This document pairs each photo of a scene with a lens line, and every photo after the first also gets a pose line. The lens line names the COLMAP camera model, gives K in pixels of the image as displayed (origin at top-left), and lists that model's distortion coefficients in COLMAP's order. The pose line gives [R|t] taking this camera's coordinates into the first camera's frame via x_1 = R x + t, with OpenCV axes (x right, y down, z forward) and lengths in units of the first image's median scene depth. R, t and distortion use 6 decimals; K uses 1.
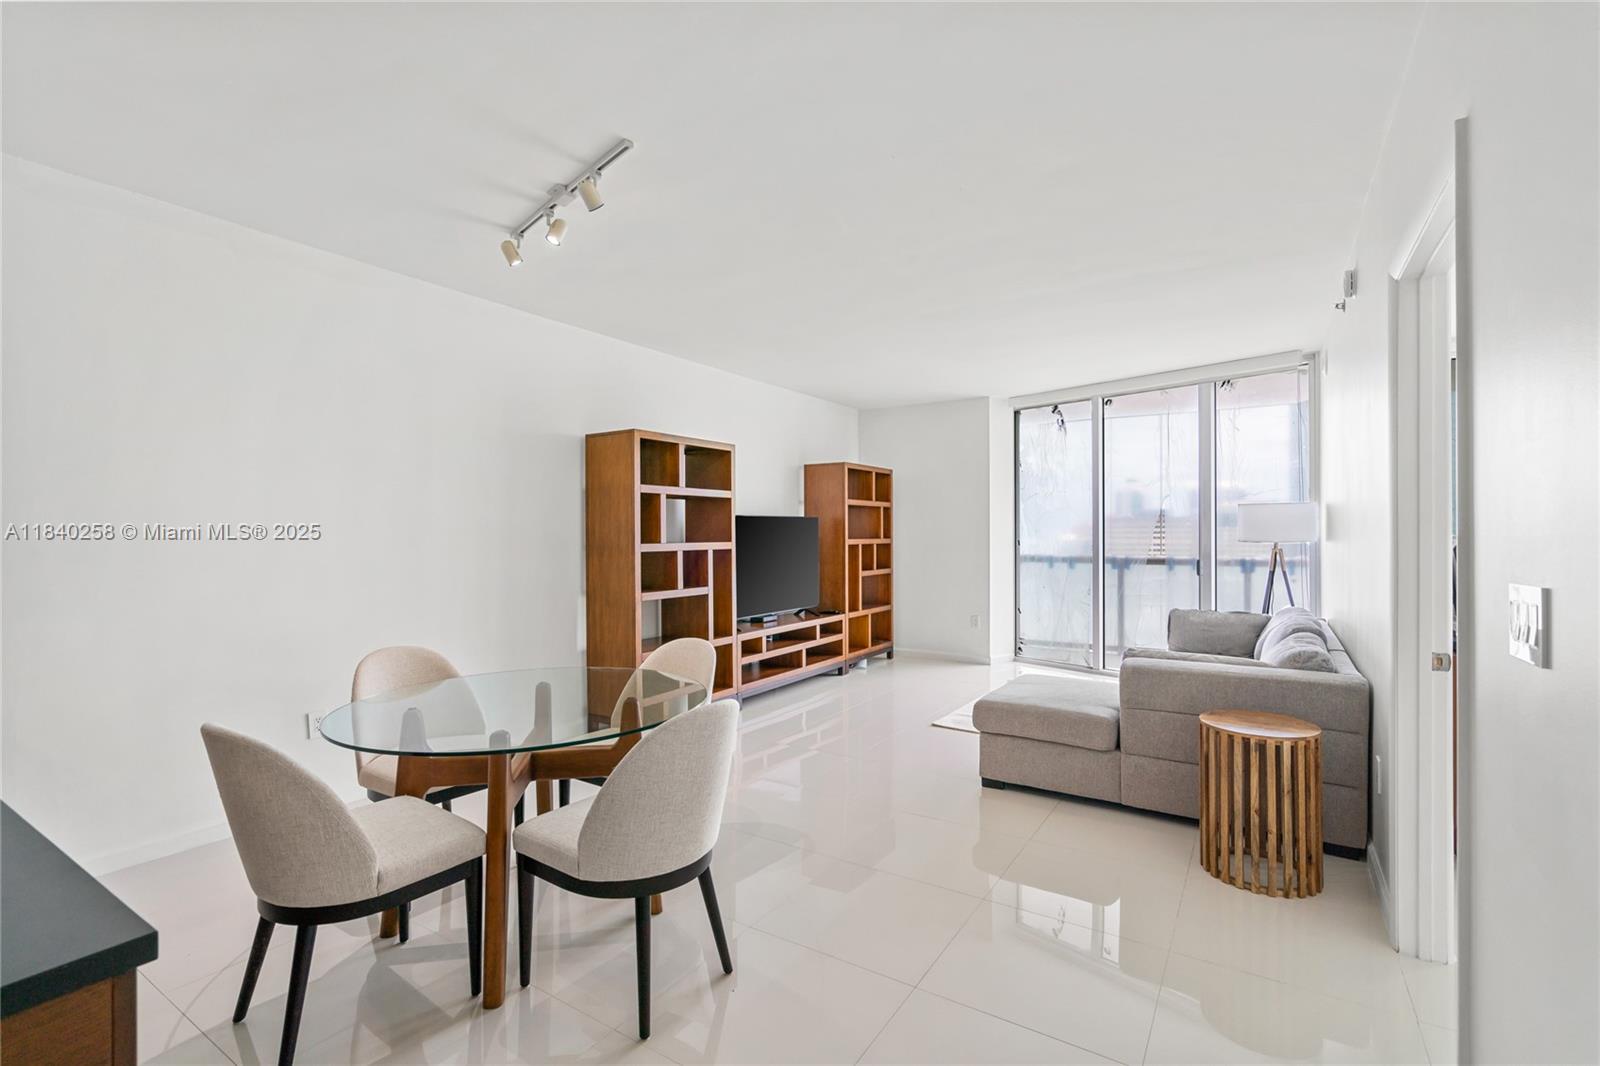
lens RADIAL K [[721.2, 0, 801.5], [0, 721.2, 537.2], [0, 0, 1]] dist [-0.002185, 0.000509]
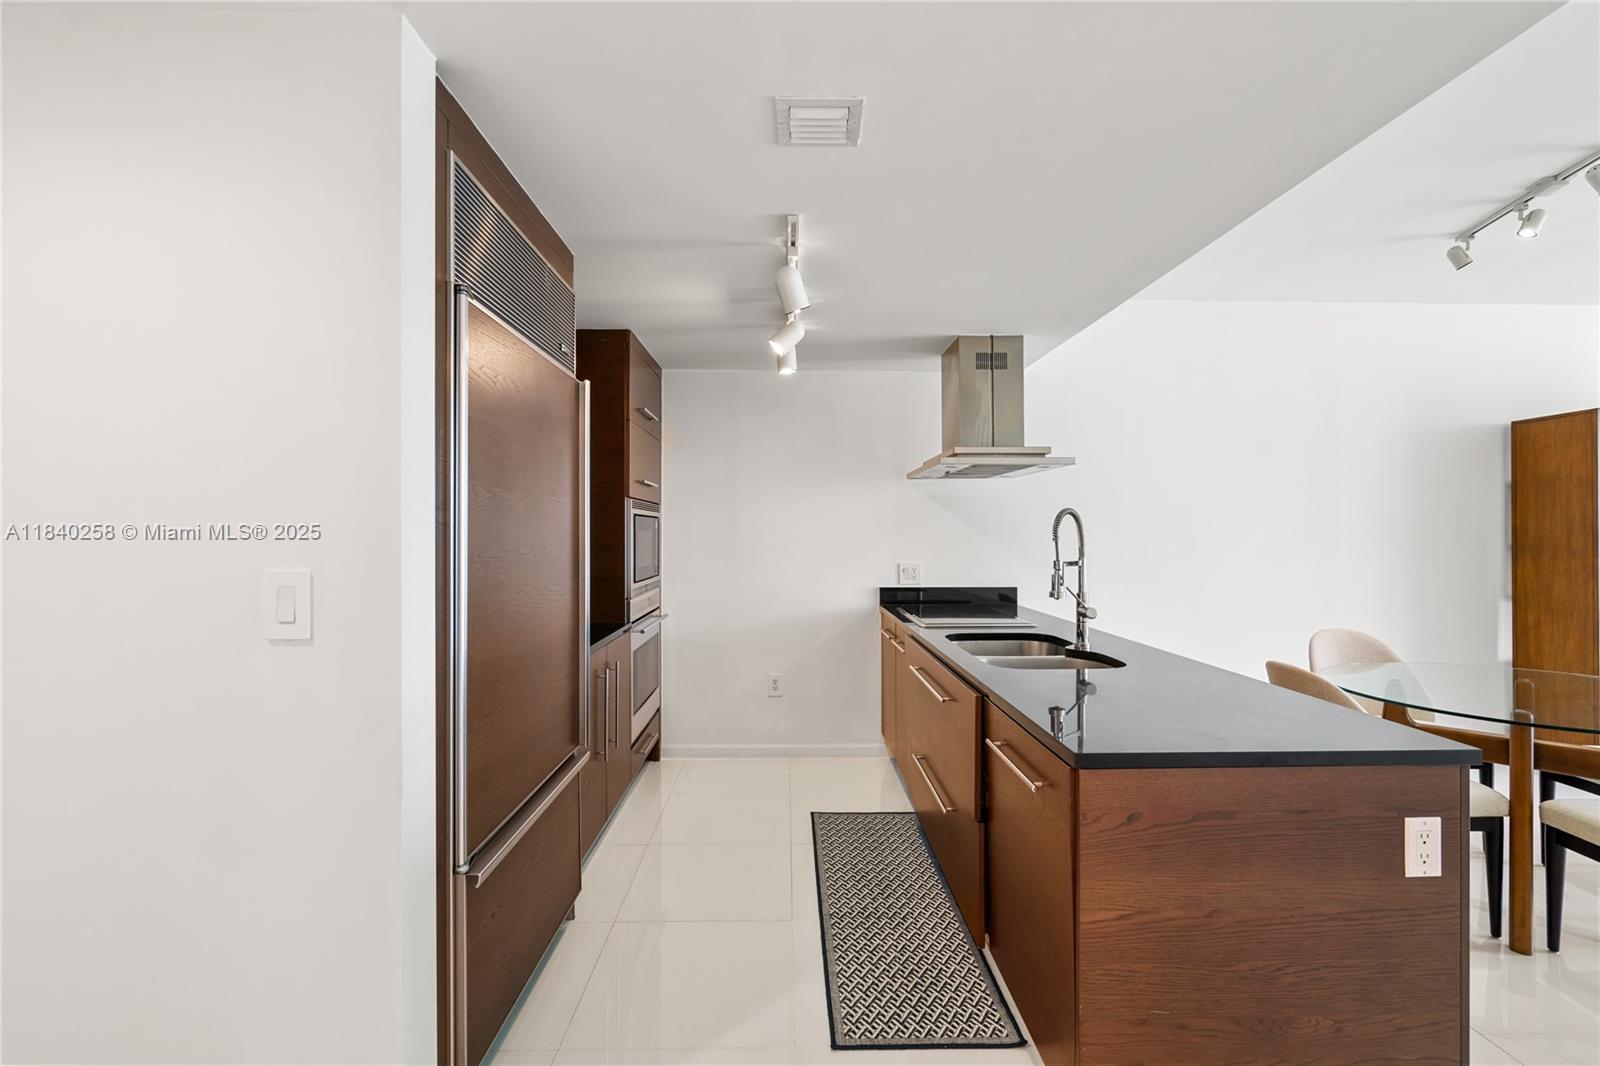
lens RADIAL K [[721.2, 0, 801.5], [0, 721.2, 537.2], [0, 0, 1]] dist [-0.002185, 0.000509]
pose [[0.565376, 0.005143, -0.824818, -0.052621], [-0.002676, 0.999987, 0.004401, 0.000236], [0.824829, -0.000280, 0.565382, -0.212389]]
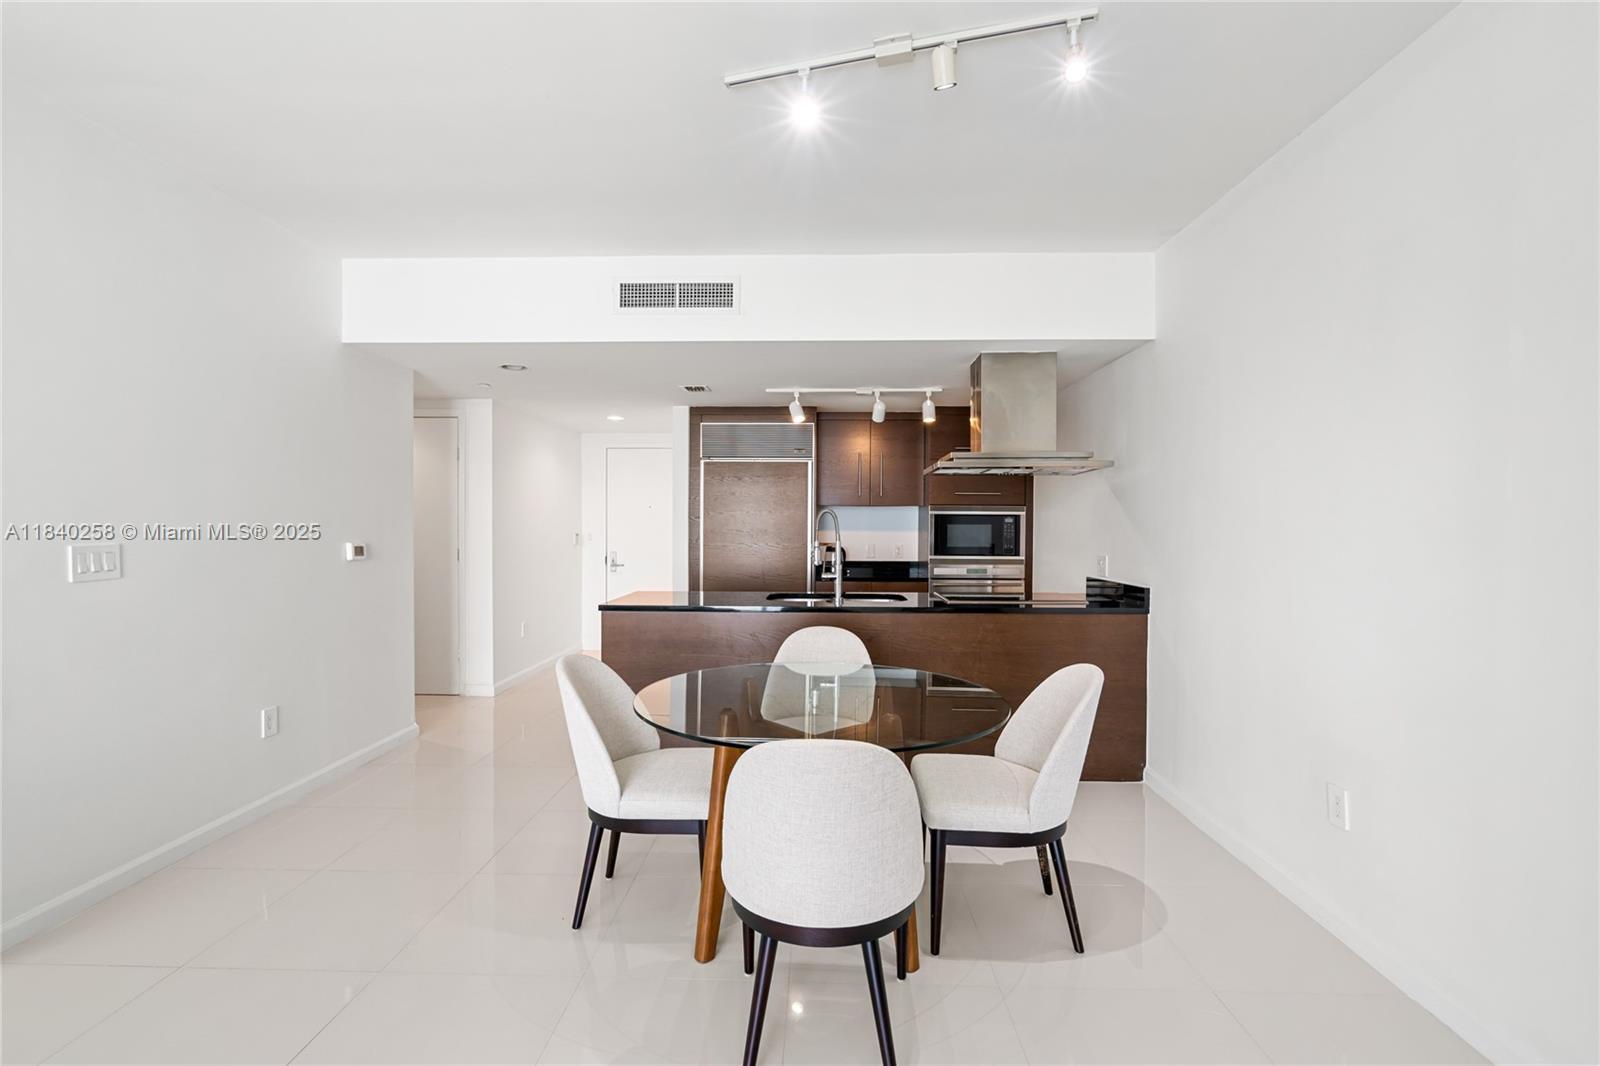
lens RADIAL K [[729.7, 0, 800.4], [0, 729.7, 529.3], [0, 0, 1]] dist [-0.008281, 0.000362]
pose [[-0.856530, -0.000208, -0.516098, 0.069540], [-0.005070, 0.999955, 0.008011, -0.002258], [0.516073, 0.009478, -0.856492, 0.852438]]
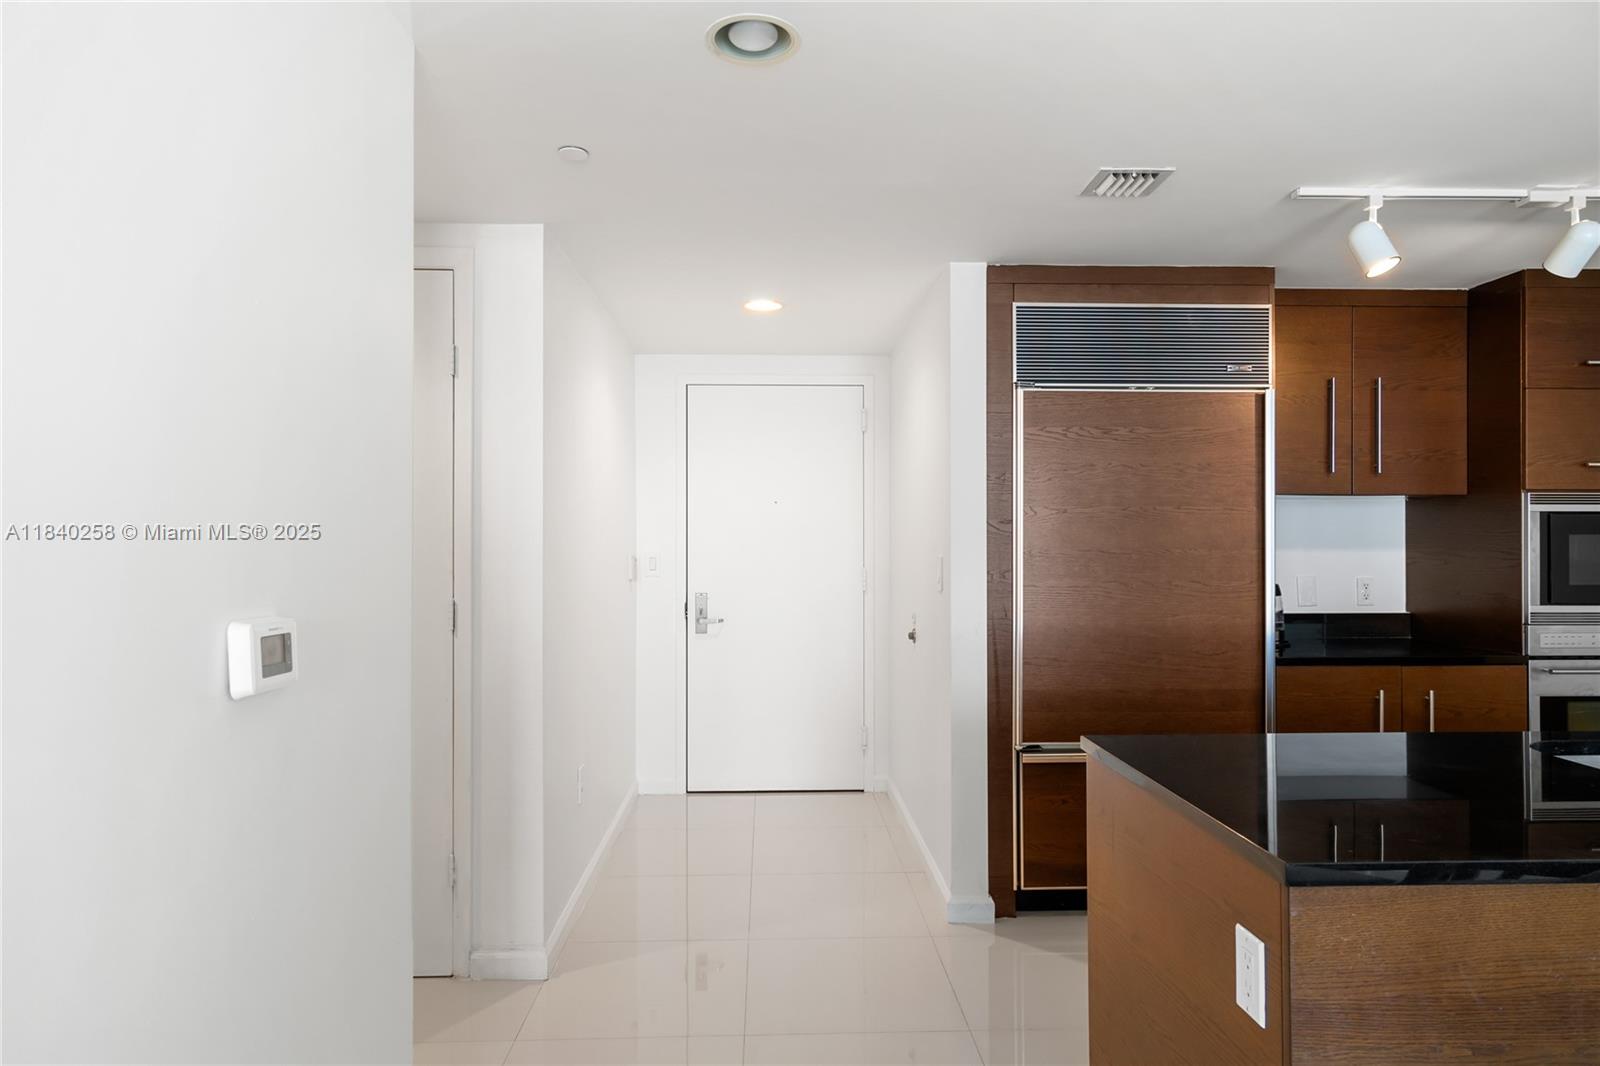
lens RADIAL K [[960.3, 0, 800.3], [0, 960.3, 533.5], [0, 0, 1]] dist [0.006921, 0.001332]
pose [[-0.819636, -0.001233, -0.572884, 0.101890], [0.000260, 0.999997, -0.002523, -0.001298], [0.572885, -0.002217, -0.819633, 0.267534]]
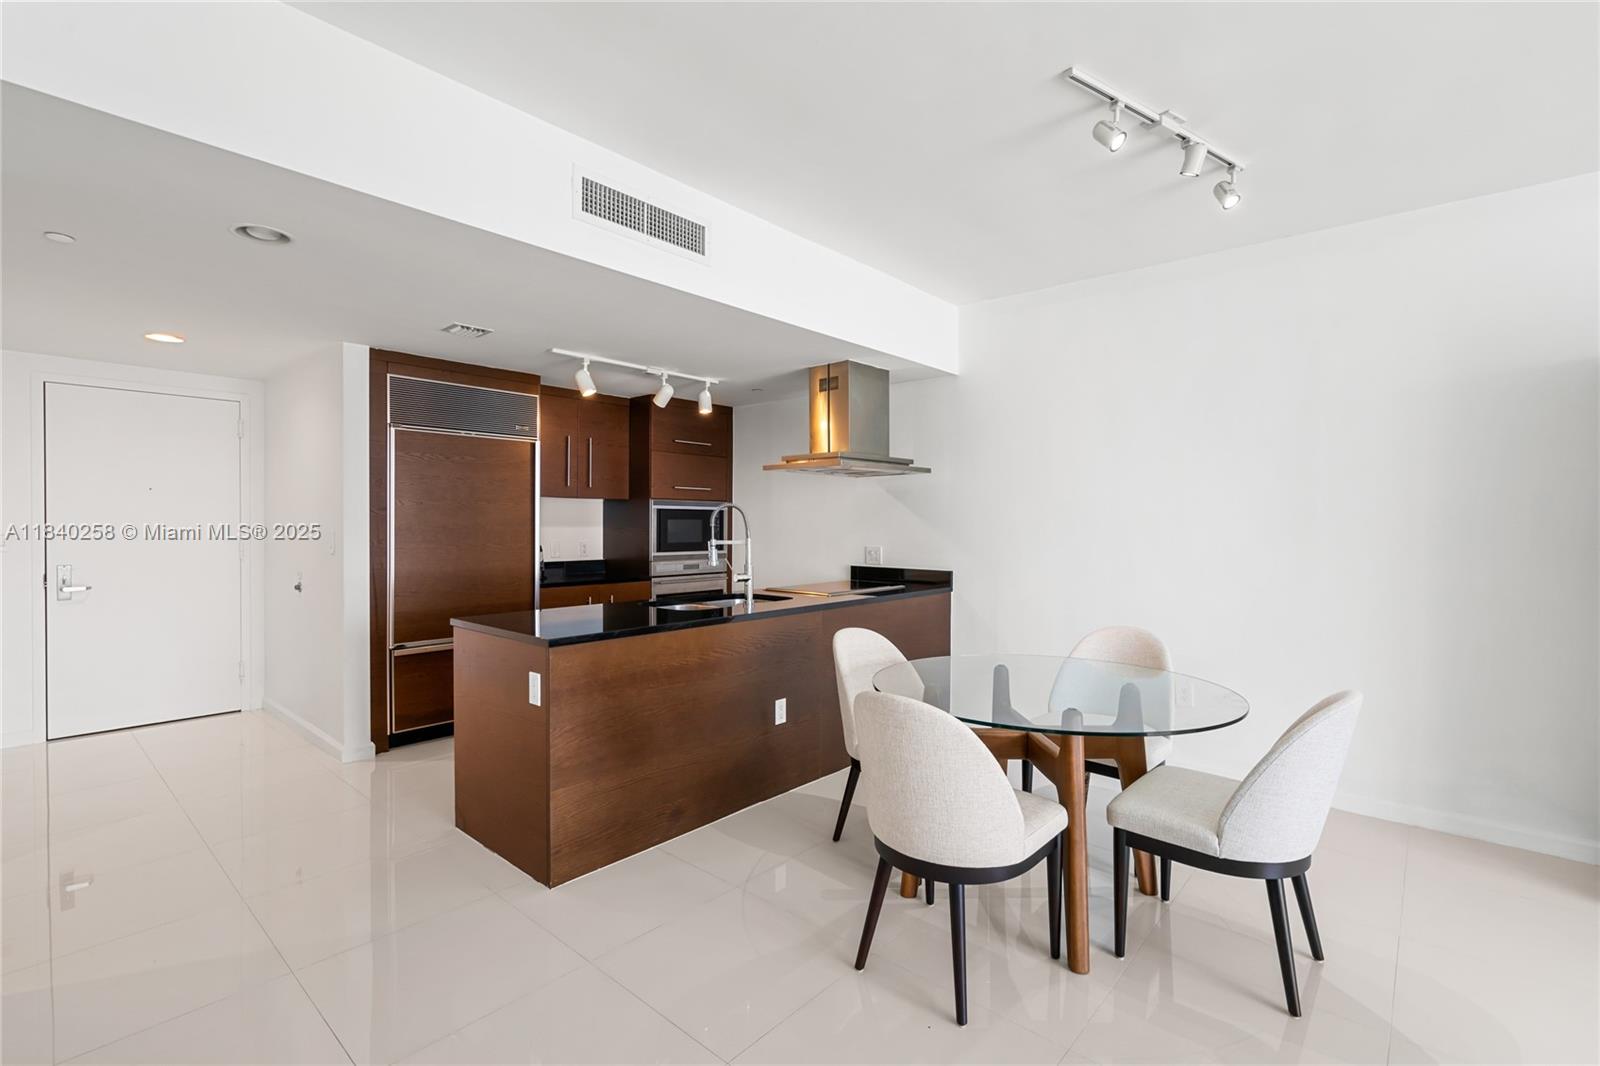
lens RADIAL K [[729.7, 0, 800.4], [0, 729.7, 529.3], [0, 0, 1]] dist [-0.008281, 0.000362]
pose [[-0.150615, 0.009999, -0.988542, 0.322706], [-0.007370, 0.999910, 0.011237, -0.001084], [0.988565, 0.008978, -0.150528, 0.380332]]
